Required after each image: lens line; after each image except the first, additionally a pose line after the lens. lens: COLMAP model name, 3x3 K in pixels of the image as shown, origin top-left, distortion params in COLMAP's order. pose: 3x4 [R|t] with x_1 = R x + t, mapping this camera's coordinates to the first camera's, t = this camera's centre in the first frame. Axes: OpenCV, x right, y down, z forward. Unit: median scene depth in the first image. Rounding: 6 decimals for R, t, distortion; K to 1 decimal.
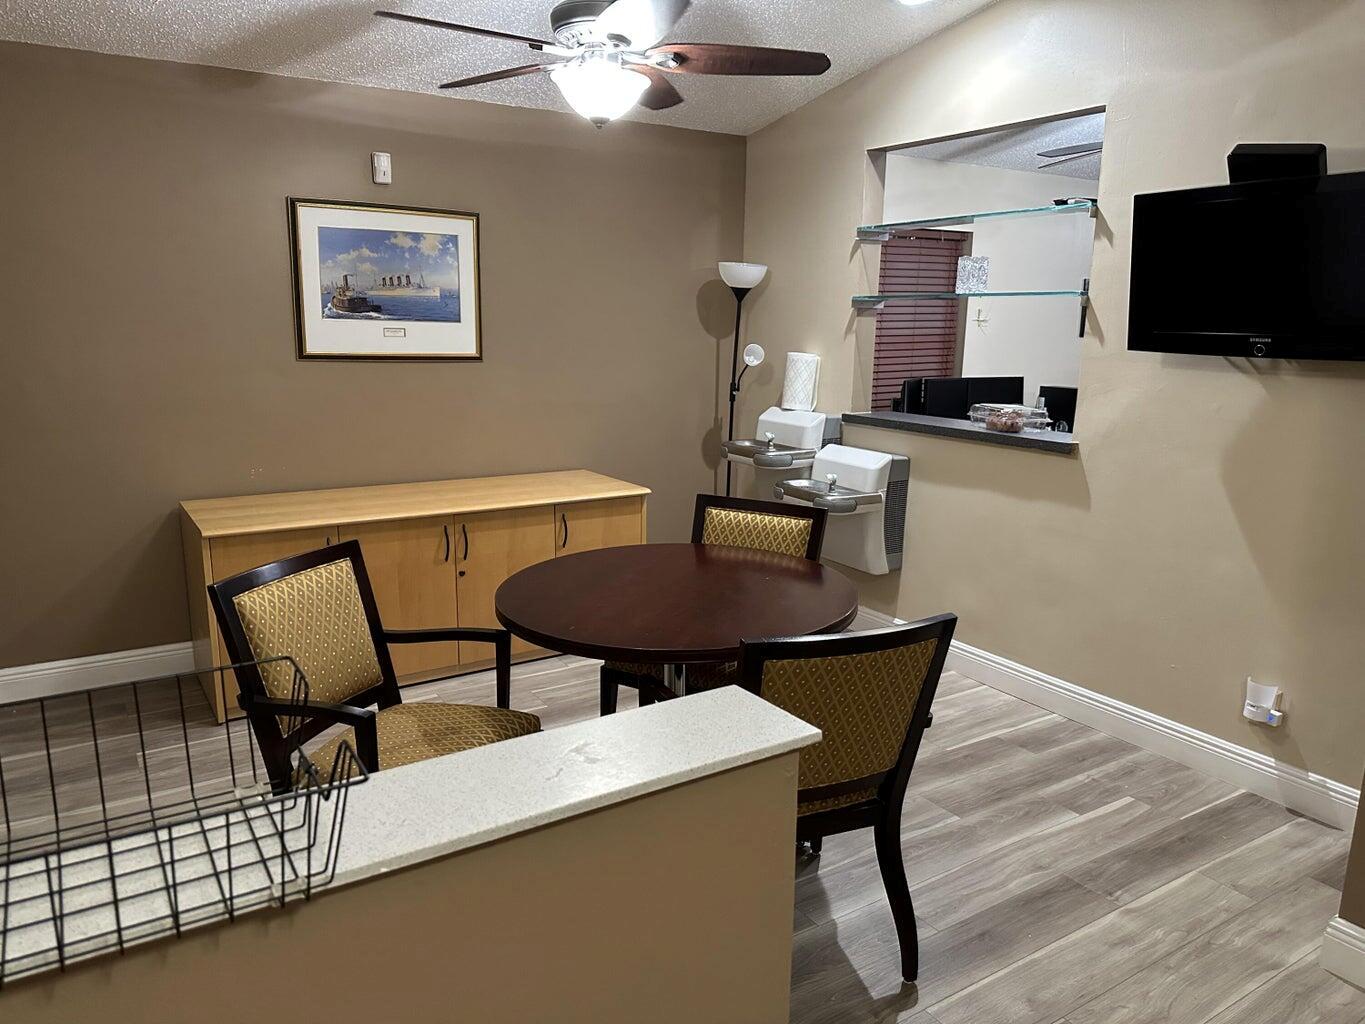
lens RADIAL K [[953.9, 0, 676.2], [0, 953.9, 523.2], [0, 0, 1]] dist [0.074533, -0.099408]
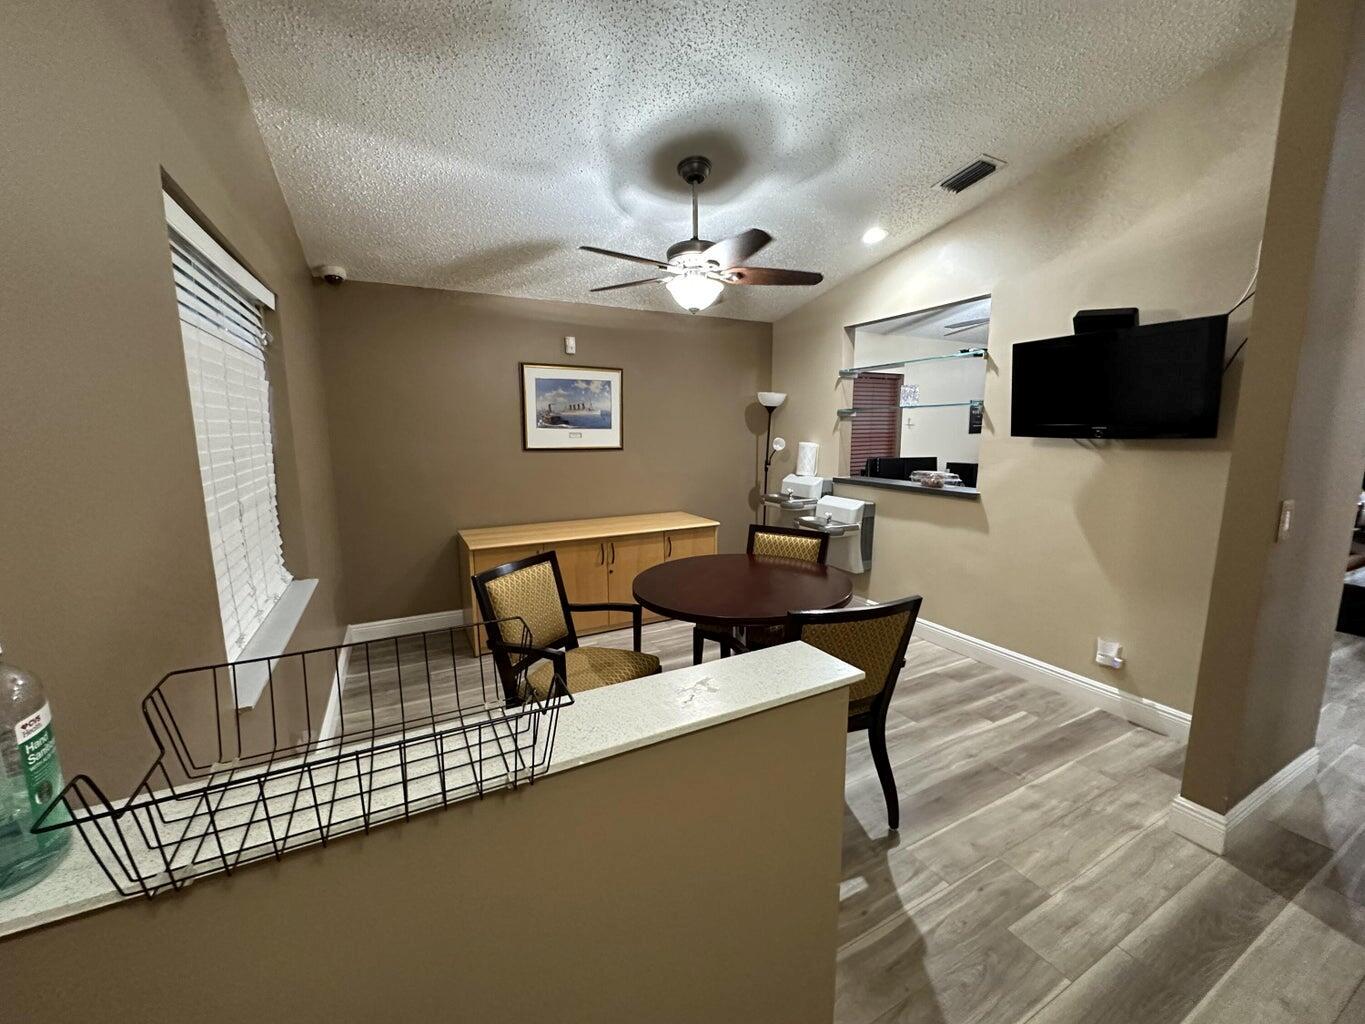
lens RADIAL K [[541.0, 0, 683.4], [0, 541.0, 512.3], [0, 0, 1]] dist [-0.003935, 0.000198]
pose [[0.996730, -0.005972, -0.080586, -0.019445], [0.001066, 0.998150, -0.060792, 0.006847], [0.080800, 0.060507, 0.994892, 0.041761]]
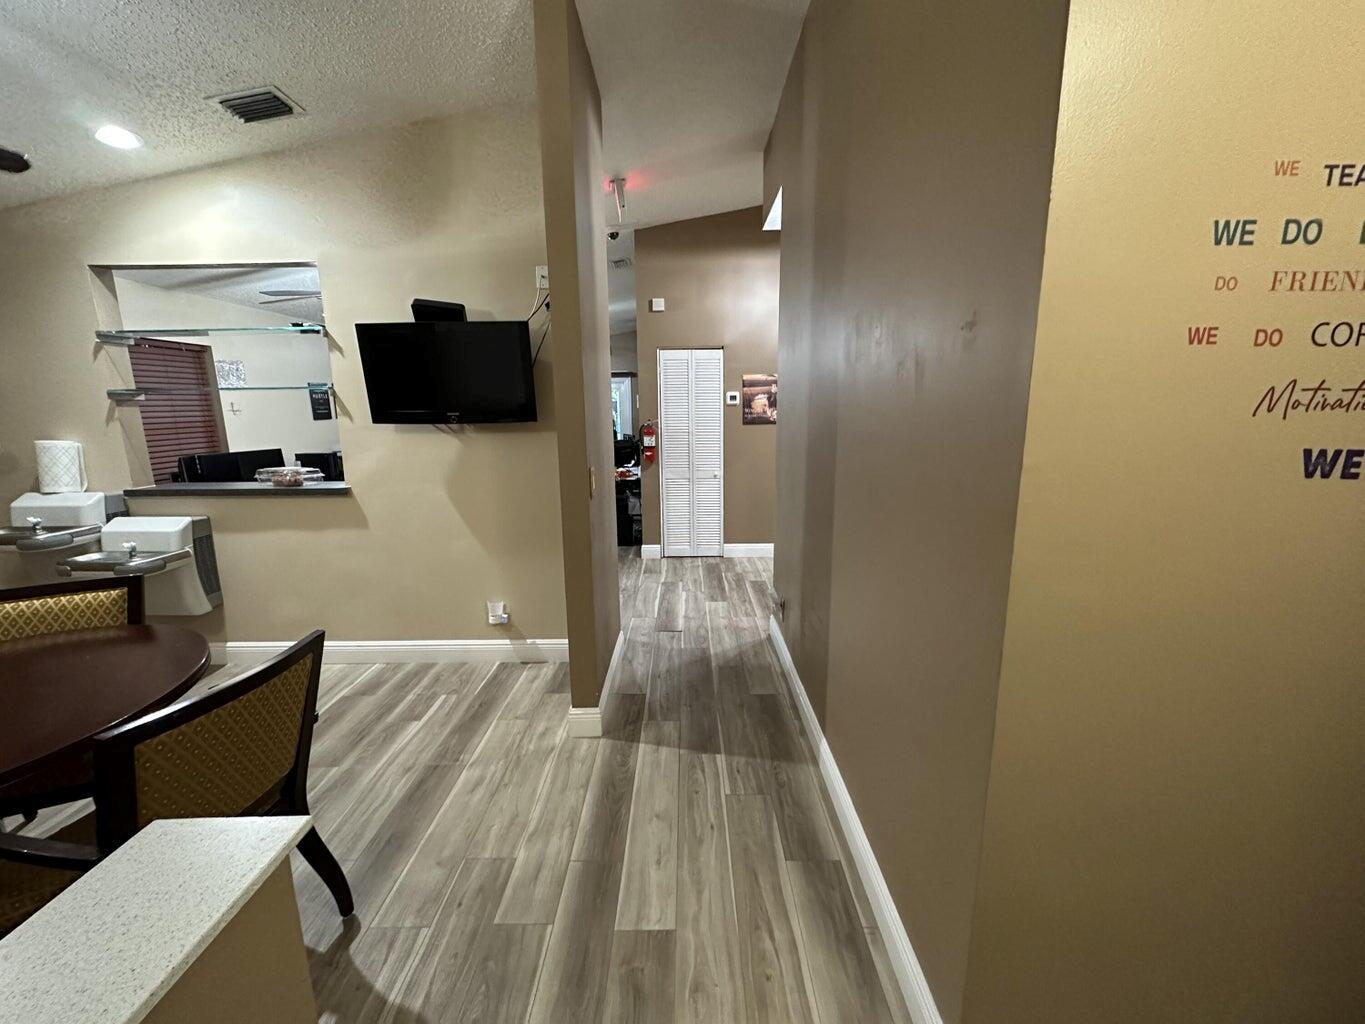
lens RADIAL K [[541.0, 0, 683.4], [0, 541.0, 512.3], [0, 0, 1]] dist [-0.003935, 0.000198]
pose [[0.533545, -0.179049, 0.826602, -0.011604], [0.196737, 0.976800, 0.084595, -0.014694], [-0.822572, 0.117488, 0.556392, 0.122003]]
